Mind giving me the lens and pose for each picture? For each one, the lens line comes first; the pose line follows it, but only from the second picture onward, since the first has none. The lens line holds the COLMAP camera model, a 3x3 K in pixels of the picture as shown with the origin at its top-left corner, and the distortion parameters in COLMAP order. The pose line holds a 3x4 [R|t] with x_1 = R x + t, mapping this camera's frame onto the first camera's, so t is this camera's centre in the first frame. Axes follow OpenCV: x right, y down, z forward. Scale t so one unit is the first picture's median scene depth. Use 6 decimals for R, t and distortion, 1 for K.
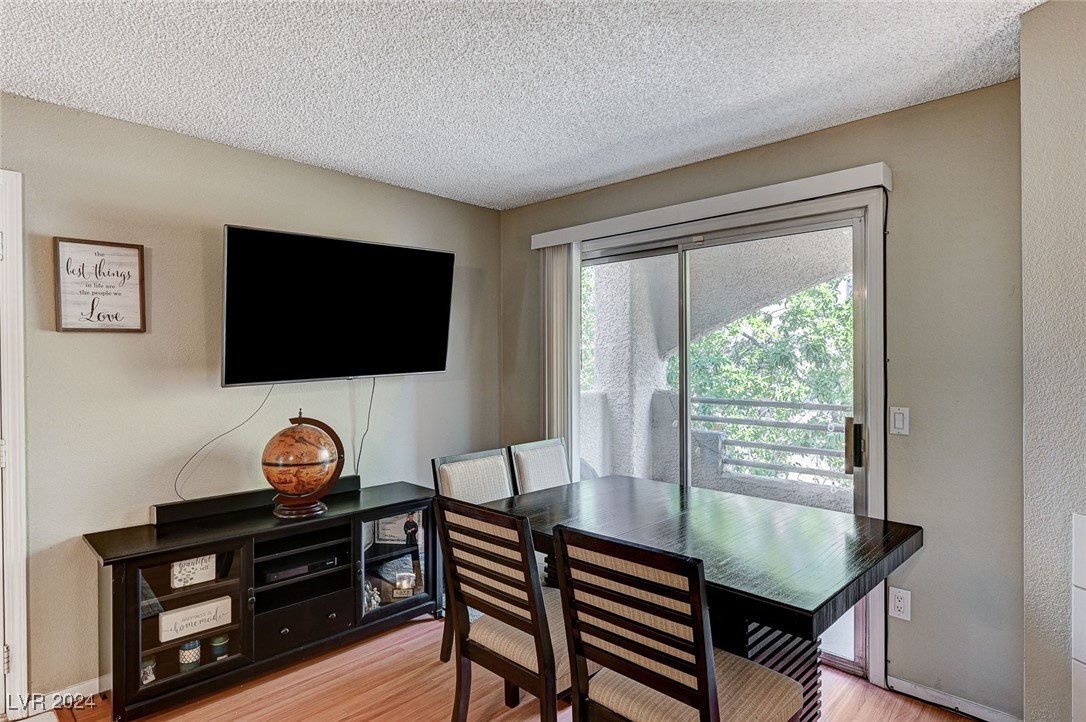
lens RADIAL K [[596.9, 0, 547.8], [0, 596.9, 367.2], [0, 0, 1]] dist [-0.002979, -0.000438]
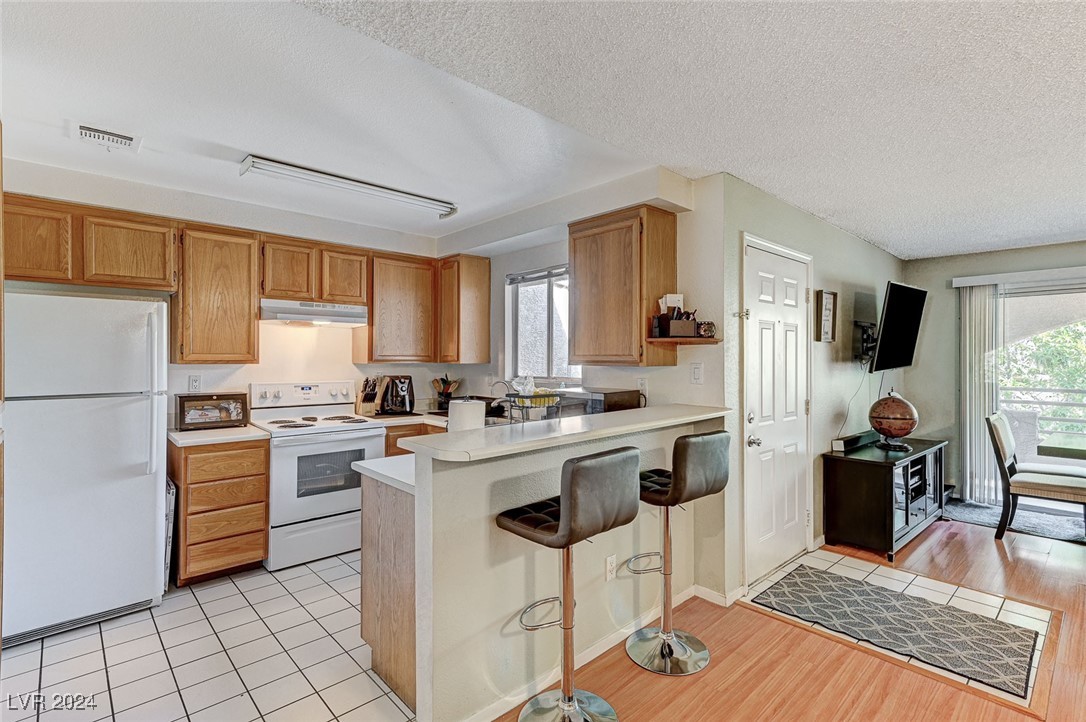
lens RADIAL K [[507.5, 0, 542.0], [0, 507.5, 359.6], [0, 0, 1]] dist [0.015506, 0.001958]
pose [[0.997264, 0.006300, -0.073659, -1.364226], [-0.007241, 0.999896, -0.012507, 0.019111], [0.073572, 0.013006, 0.997205, -0.555334]]
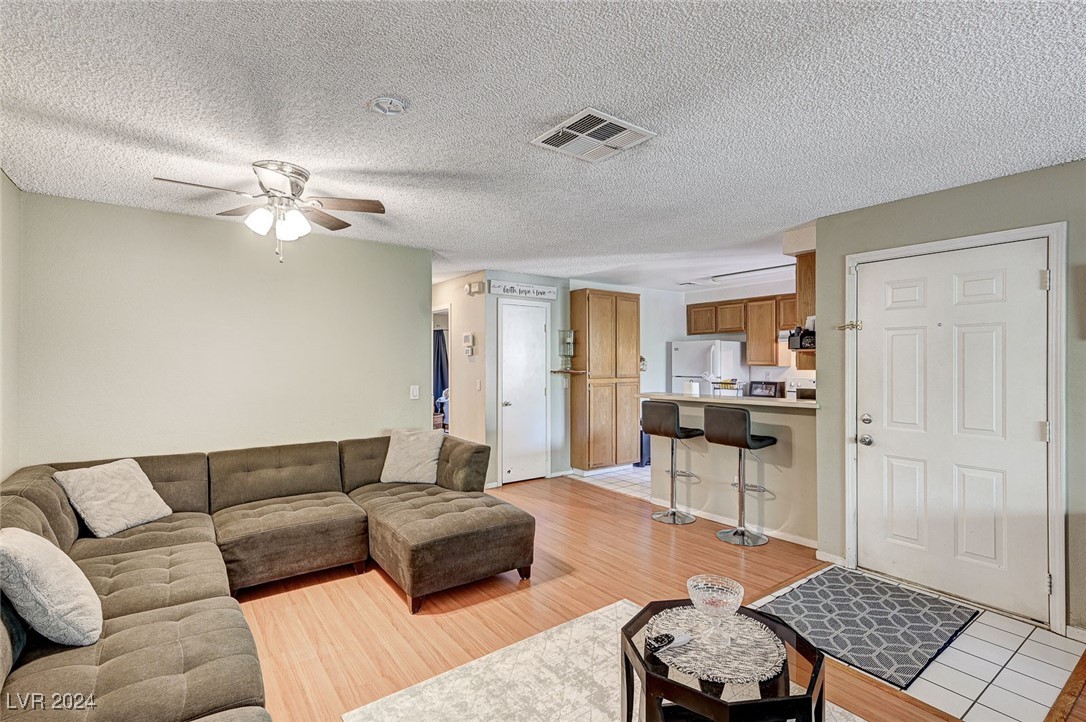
lens RADIAL K [[507.1, 0, 550.9], [0, 507.1, 363.9], [0, 0, 1]] dist [0.003442, 0.000846]
pose [[-0.177851, 0.009076, -0.984016, 0.371771], [-0.017283, 0.999774, 0.012345, -0.004155], [0.983906, 0.019203, -0.177654, 0.066486]]
